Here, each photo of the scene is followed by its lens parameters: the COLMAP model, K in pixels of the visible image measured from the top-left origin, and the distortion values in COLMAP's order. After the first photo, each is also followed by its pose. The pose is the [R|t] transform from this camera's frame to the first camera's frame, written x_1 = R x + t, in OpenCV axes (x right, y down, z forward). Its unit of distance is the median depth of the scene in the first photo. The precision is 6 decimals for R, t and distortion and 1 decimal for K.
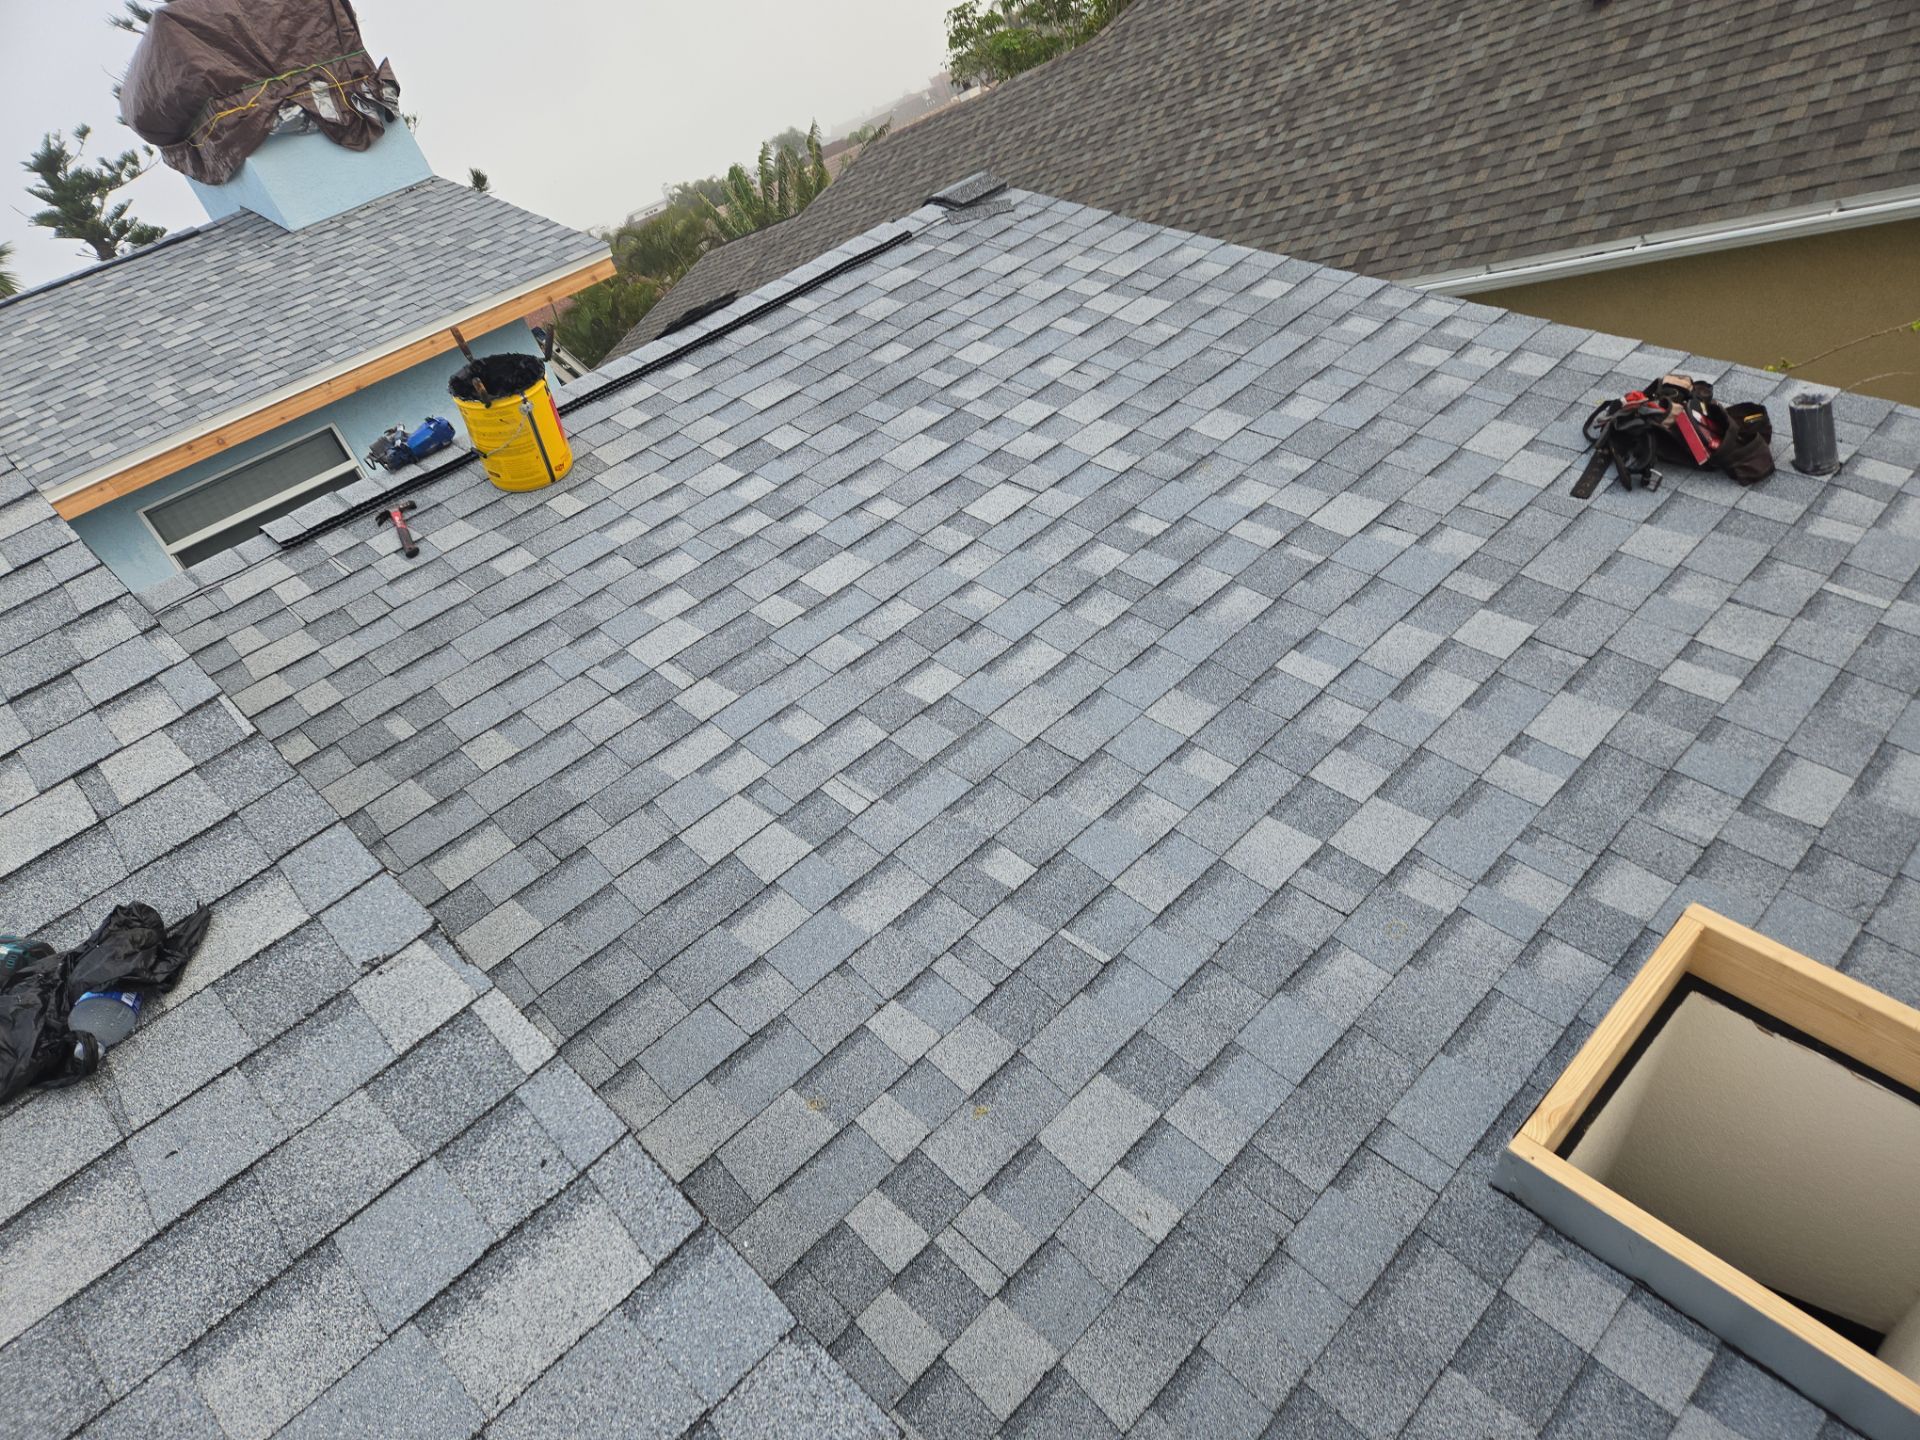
lens RADIAL K [[1234.4, 0, 952.7], [0, 1234.4, 723.0], [0, 0, 1]] dist [0.073247, -0.052843]
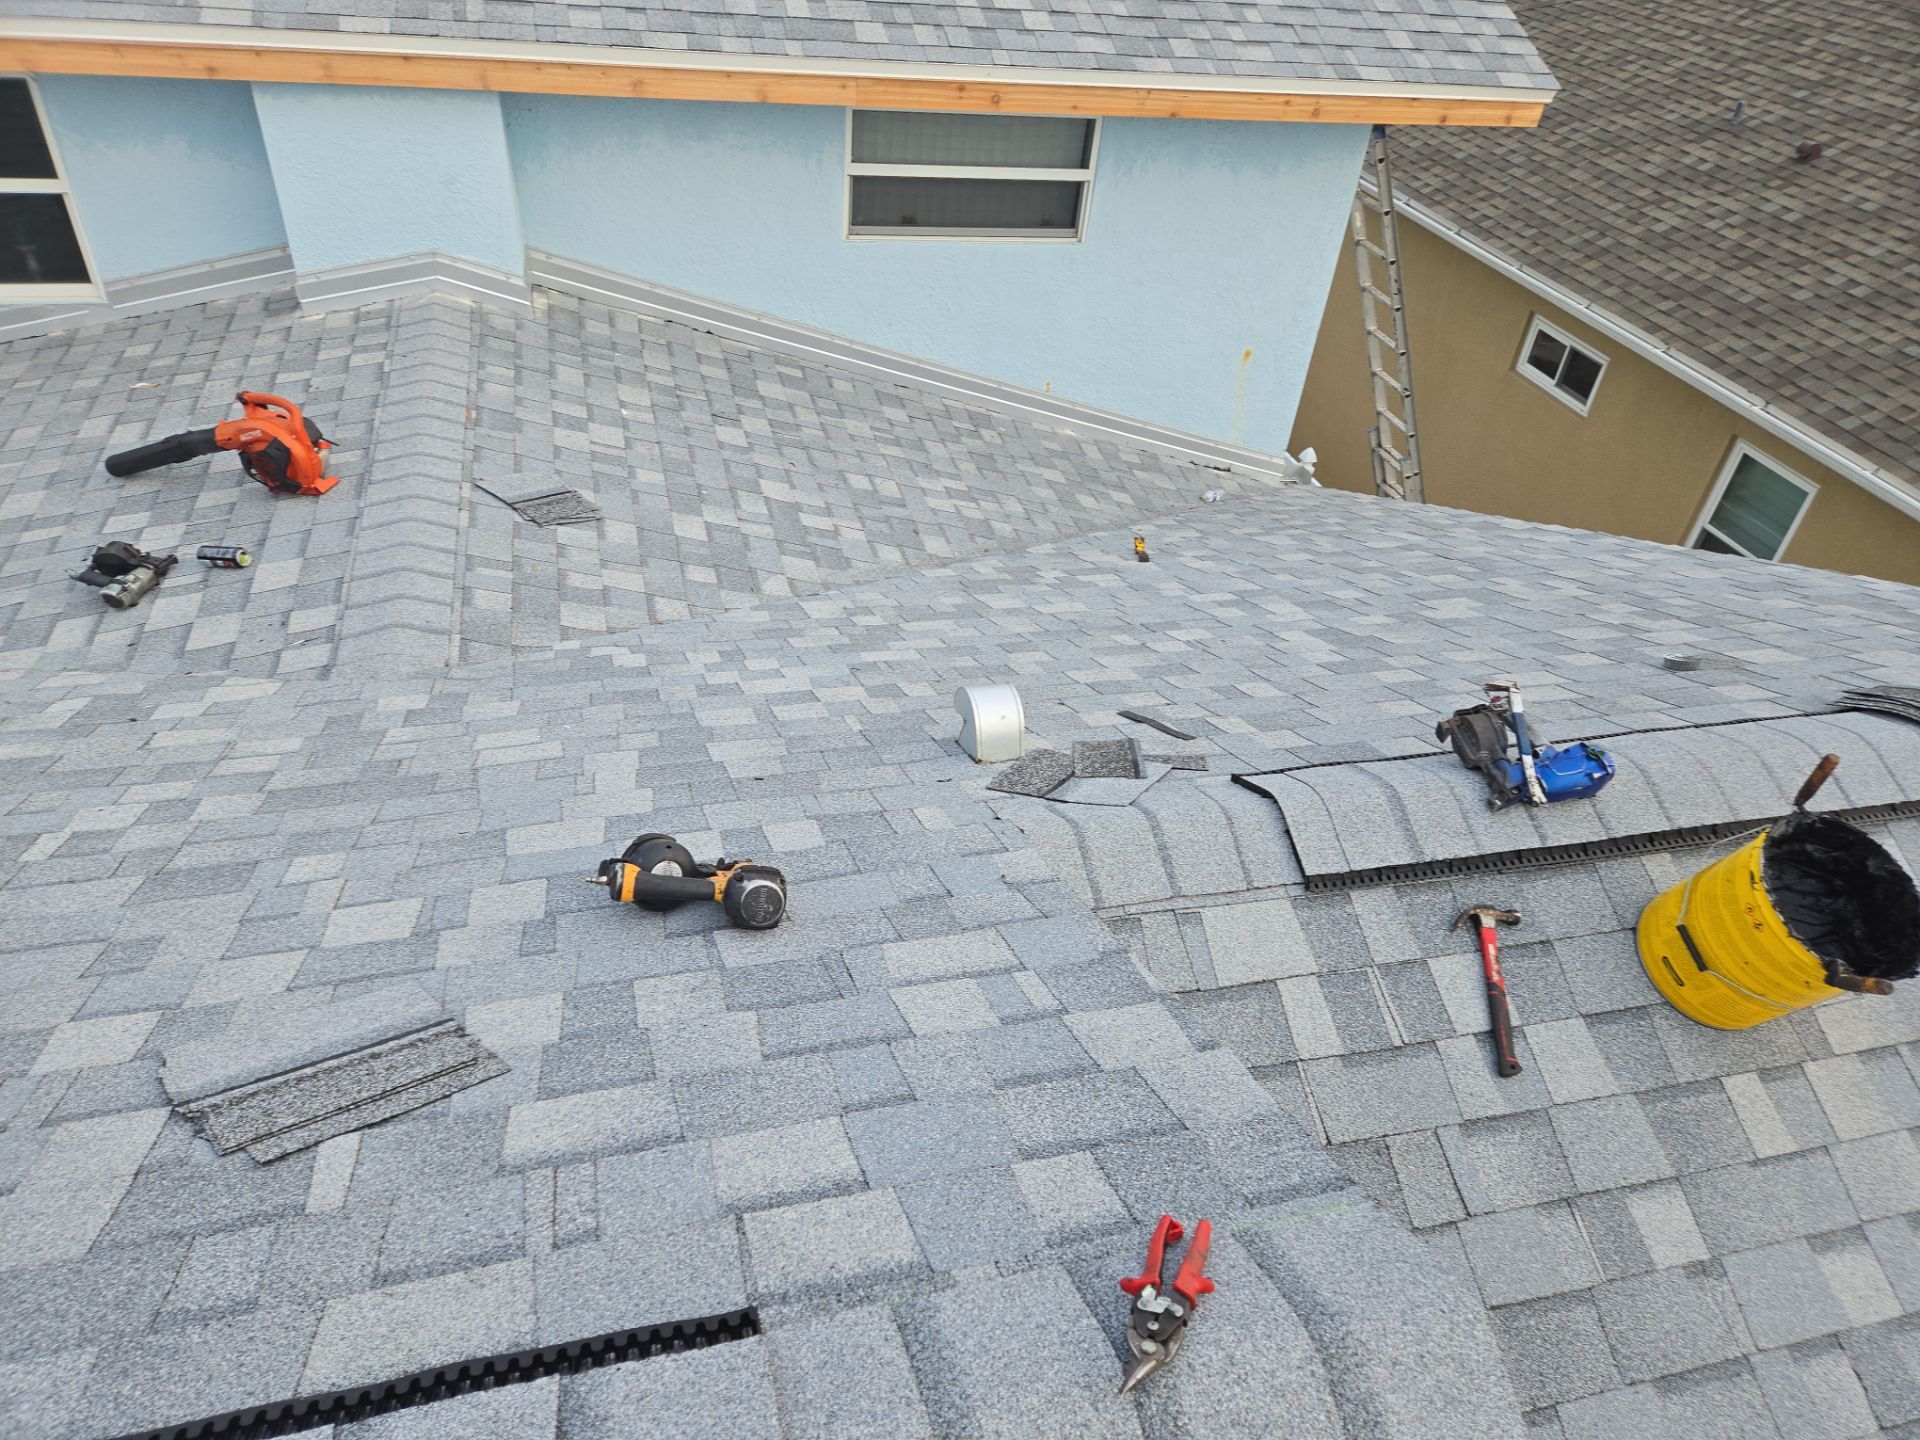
lens RADIAL K [[1286.7, 0, 963.9], [0, 1286.7, 747.2], [0, 0, 1]] dist [0.089246, -0.075927]
pose [[0.805561, 0.591924, -0.026424, -0.310805], [-0.564190, 0.779913, 0.270970, -0.120156], [0.181002, -0.203375, 0.962225, 0.185212]]
